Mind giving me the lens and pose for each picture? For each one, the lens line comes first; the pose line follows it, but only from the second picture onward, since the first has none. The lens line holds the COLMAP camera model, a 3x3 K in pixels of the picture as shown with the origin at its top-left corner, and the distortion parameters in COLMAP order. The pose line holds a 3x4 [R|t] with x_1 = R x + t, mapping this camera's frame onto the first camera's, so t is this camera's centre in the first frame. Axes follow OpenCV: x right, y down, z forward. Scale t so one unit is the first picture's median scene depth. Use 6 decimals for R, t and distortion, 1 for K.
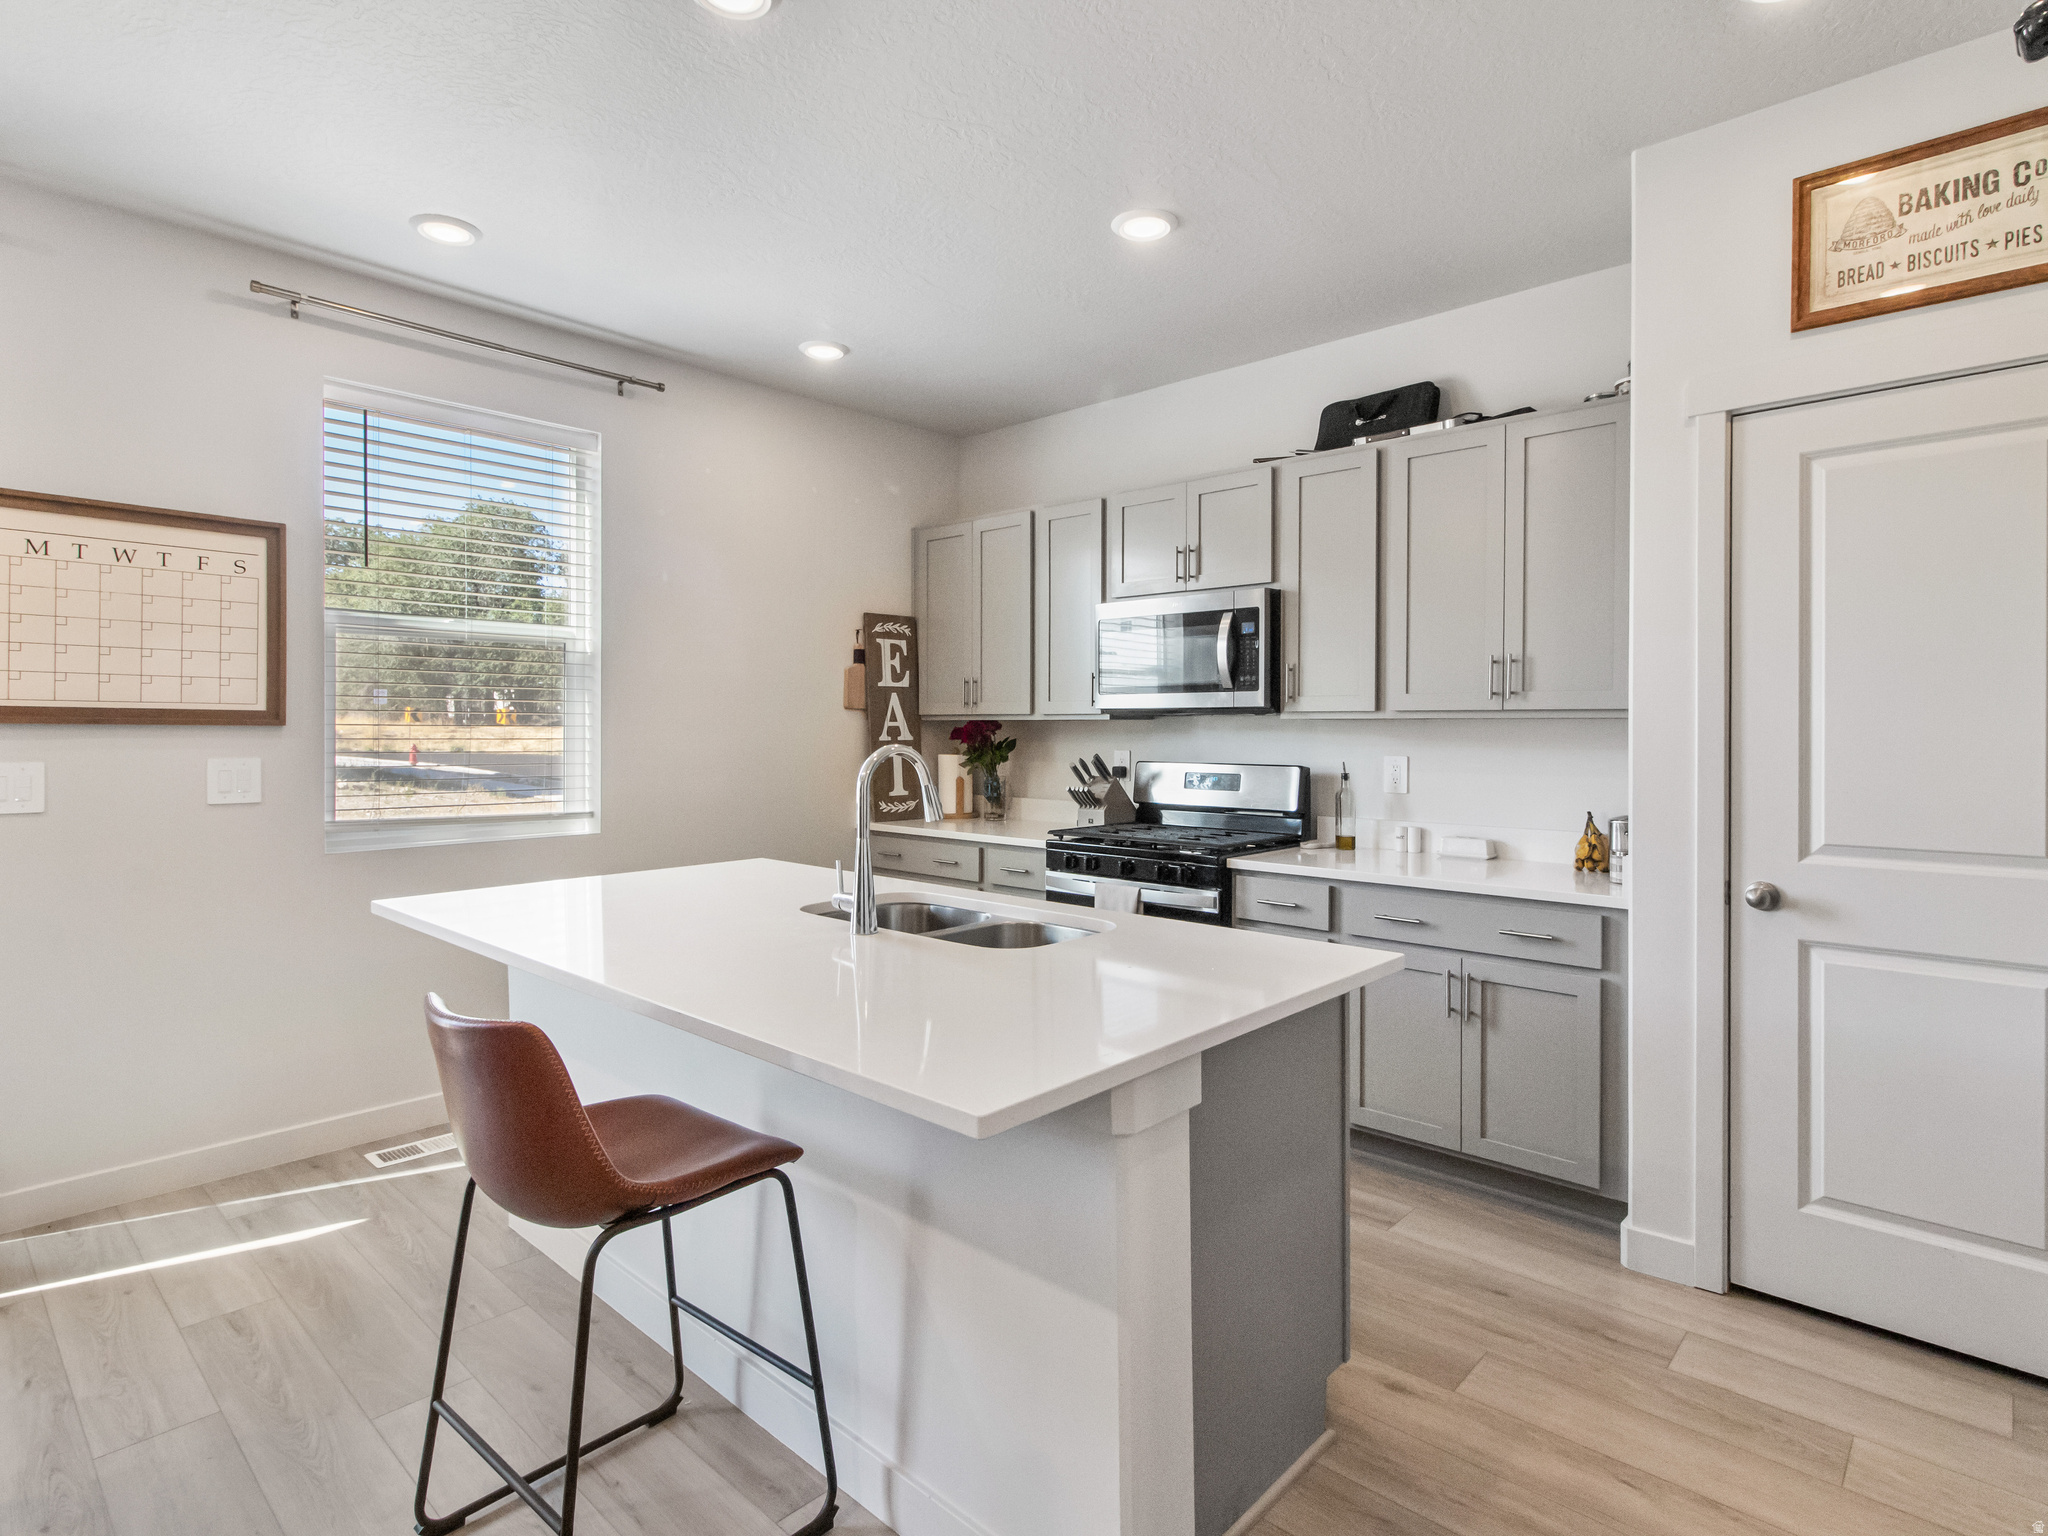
lens RADIAL K [[1077.9, 0, 979.8], [0, 1077.9, 730.2], [0, 0, 1]] dist [-0.001558, 0.002400]
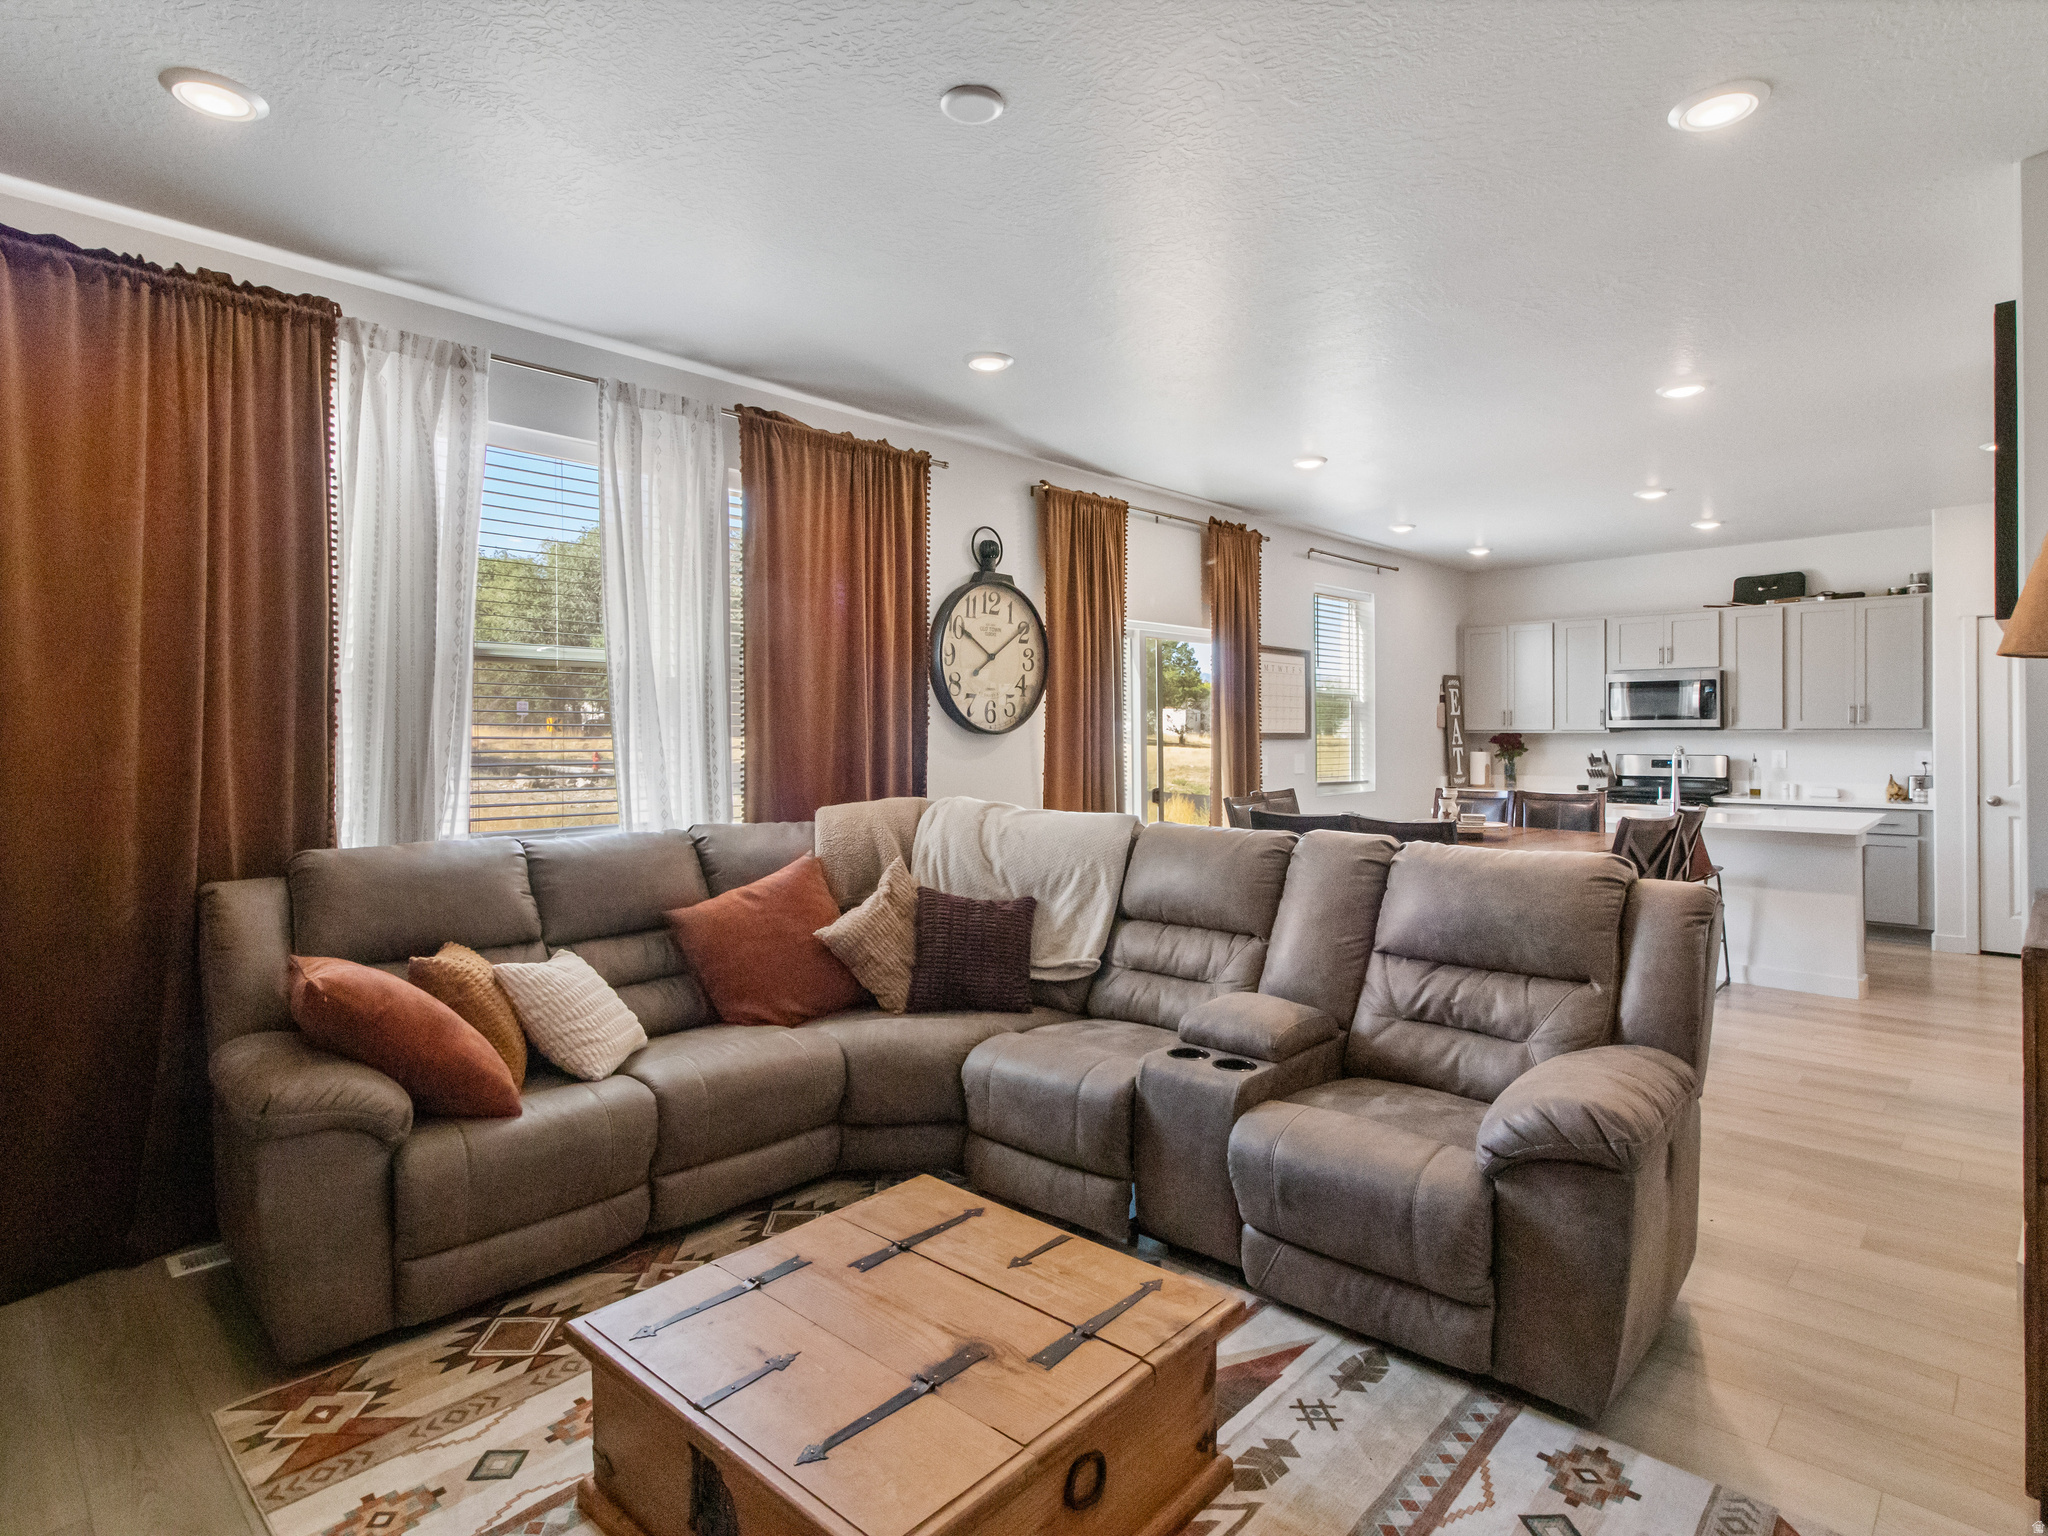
lens RADIAL K [[1077.9, 0, 996.2], [0, 1077.9, 729.1], [0, 0, 1]] dist [-0.001558, 0.002400]
pose [[0.999860, -0.007686, -0.014876, -1.095967], [0.007604, 0.999956, -0.005542, -0.016358], [0.014918, 0.005428, 0.999874, -1.097210]]
